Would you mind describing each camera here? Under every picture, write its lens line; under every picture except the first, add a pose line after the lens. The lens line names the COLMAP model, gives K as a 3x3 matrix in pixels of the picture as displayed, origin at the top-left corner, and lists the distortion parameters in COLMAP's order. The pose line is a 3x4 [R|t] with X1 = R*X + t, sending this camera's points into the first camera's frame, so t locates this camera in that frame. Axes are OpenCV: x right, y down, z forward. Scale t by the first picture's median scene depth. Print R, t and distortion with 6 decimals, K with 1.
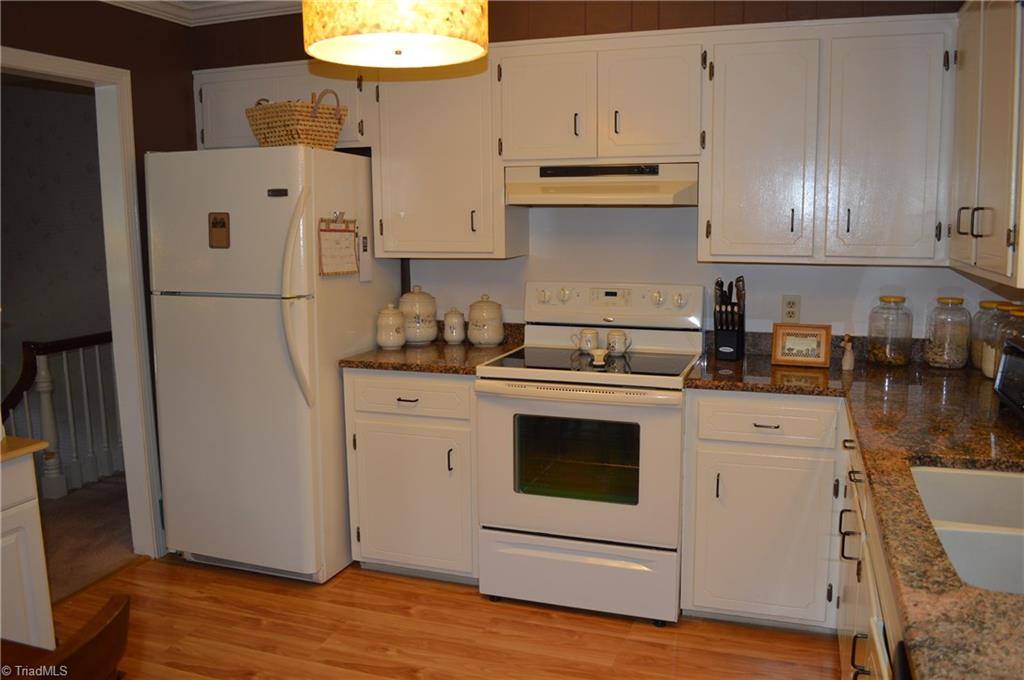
lens RADIAL K [[819.6, 0, 518.0], [0, 819.6, 338.3], [0, 0, 1]] dist [-0.081701, 0.012403]
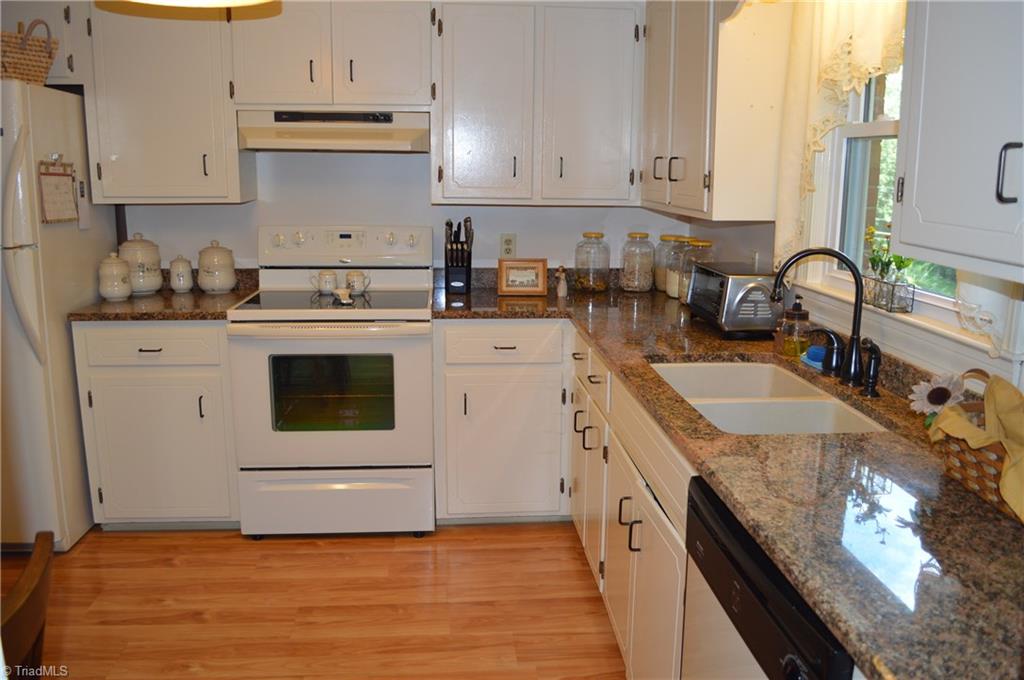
lens RADIAL K [[819.6, 0, 518.0], [0, 819.6, 338.3], [0, 0, 1]] dist [-0.081701, 0.012403]
pose [[0.912788, -0.066617, 0.402964, -0.125559], [0.041823, 0.996668, 0.070029, 0.013136], [-0.406287, -0.047068, 0.912533, -0.051937]]
